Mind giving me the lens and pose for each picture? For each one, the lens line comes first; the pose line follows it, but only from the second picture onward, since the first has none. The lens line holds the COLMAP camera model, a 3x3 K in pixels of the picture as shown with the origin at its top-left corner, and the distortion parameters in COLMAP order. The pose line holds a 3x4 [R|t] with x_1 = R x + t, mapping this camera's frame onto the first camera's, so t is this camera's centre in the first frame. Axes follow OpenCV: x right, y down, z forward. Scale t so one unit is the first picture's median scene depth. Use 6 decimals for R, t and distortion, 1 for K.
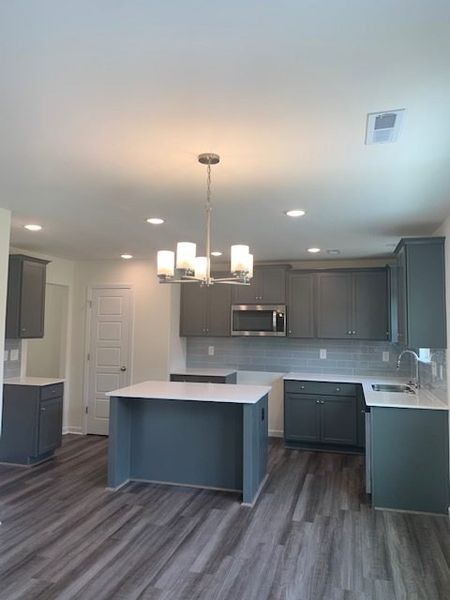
lens RADIAL K [[458.5, 0, 225.0], [0, 458.5, 300.0], [0, 0, 1]] dist [0.044028, -0.004263]
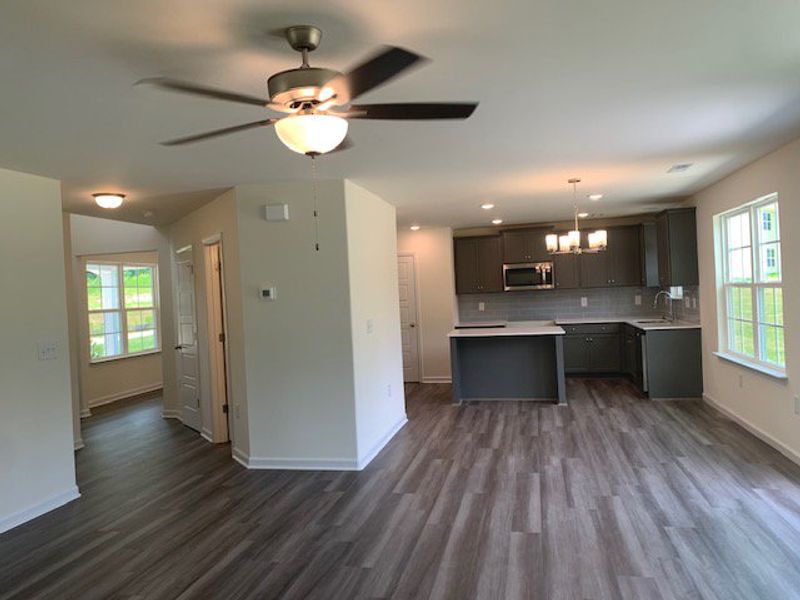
lens RADIAL K [[601.2, 0, 400.0], [0, 601.2, 300.0], [0, 0, 1]] dist [0.003463, -0.002115]
pose [[0.996812, -0.064127, 0.047470, -0.373897], [0.060586, 0.995519, 0.072599, -0.028946], [-0.051913, -0.069492, 0.996231, -0.565684]]
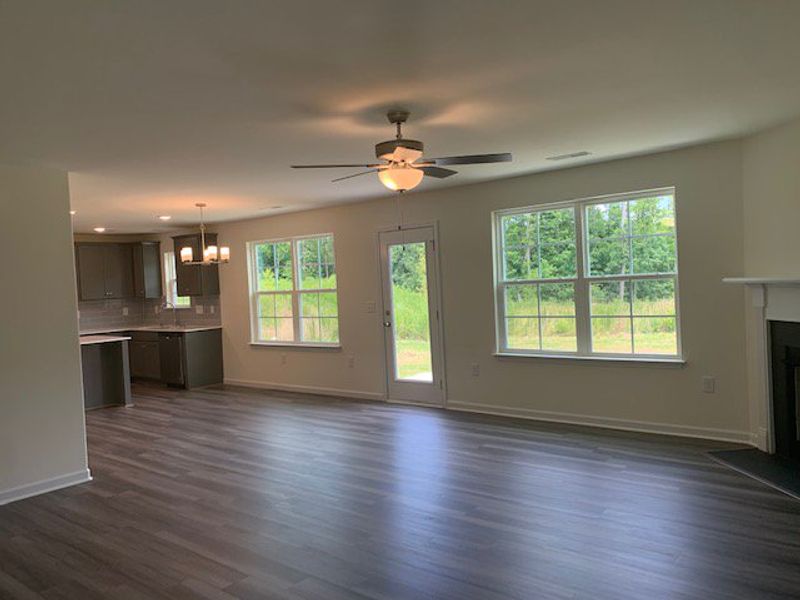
lens RADIAL K [[601.2, 0, 400.0], [0, 601.2, 300.0], [0, 0, 1]] dist [0.003463, -0.002115]
pose [[0.407305, -0.067122, 0.910822, -0.993503], [-0.000136, 0.997291, 0.073555, -0.034885], [-0.913292, -0.030083, 0.406192, -0.432268]]
